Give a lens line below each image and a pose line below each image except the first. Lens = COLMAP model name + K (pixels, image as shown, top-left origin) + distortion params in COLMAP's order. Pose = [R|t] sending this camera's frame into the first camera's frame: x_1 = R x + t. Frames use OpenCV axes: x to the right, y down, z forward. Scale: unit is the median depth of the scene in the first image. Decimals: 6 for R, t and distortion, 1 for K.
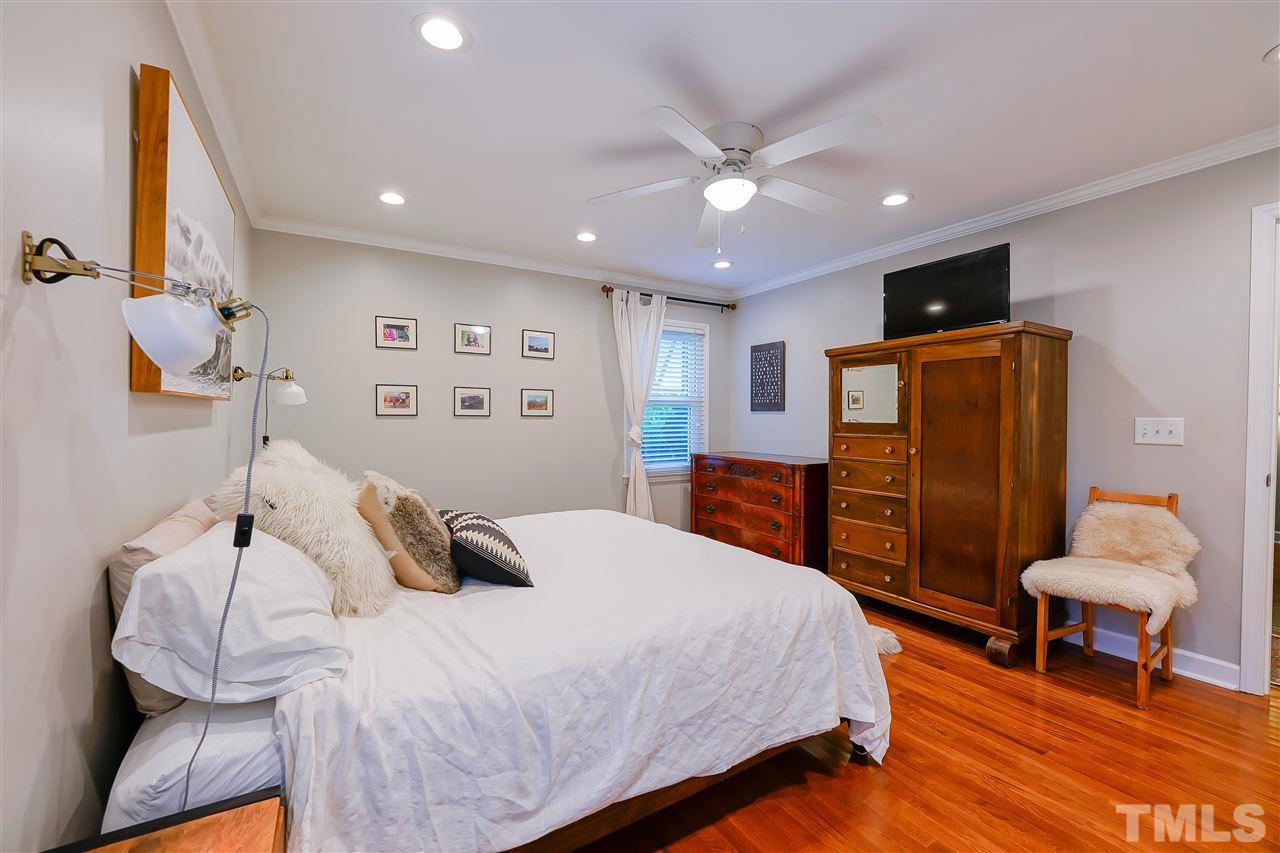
lens RADIAL K [[519.5, 0, 633.9], [0, 519.5, 420.1], [0, 0, 1]] dist [-0.028282, 0.004643]
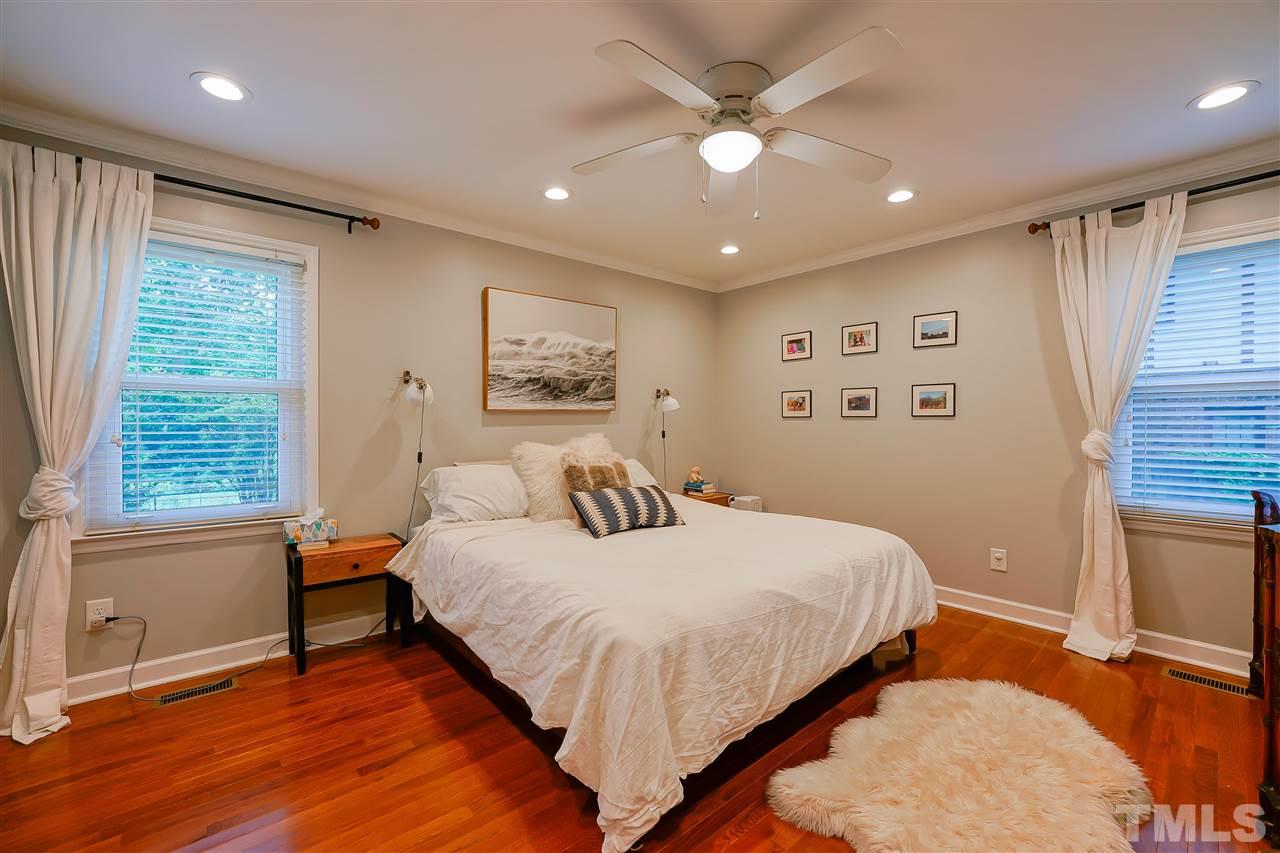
lens RADIAL K [[519.5, 0, 633.9], [0, 519.5, 420.1], [0, 0, 1]] dist [-0.028282, 0.004643]
pose [[0.156035, -0.001404, -0.987751, 0.592476], [0.000938, 0.999999, -0.001273, -0.000933], [0.987751, -0.000728, 0.156036, 0.423382]]
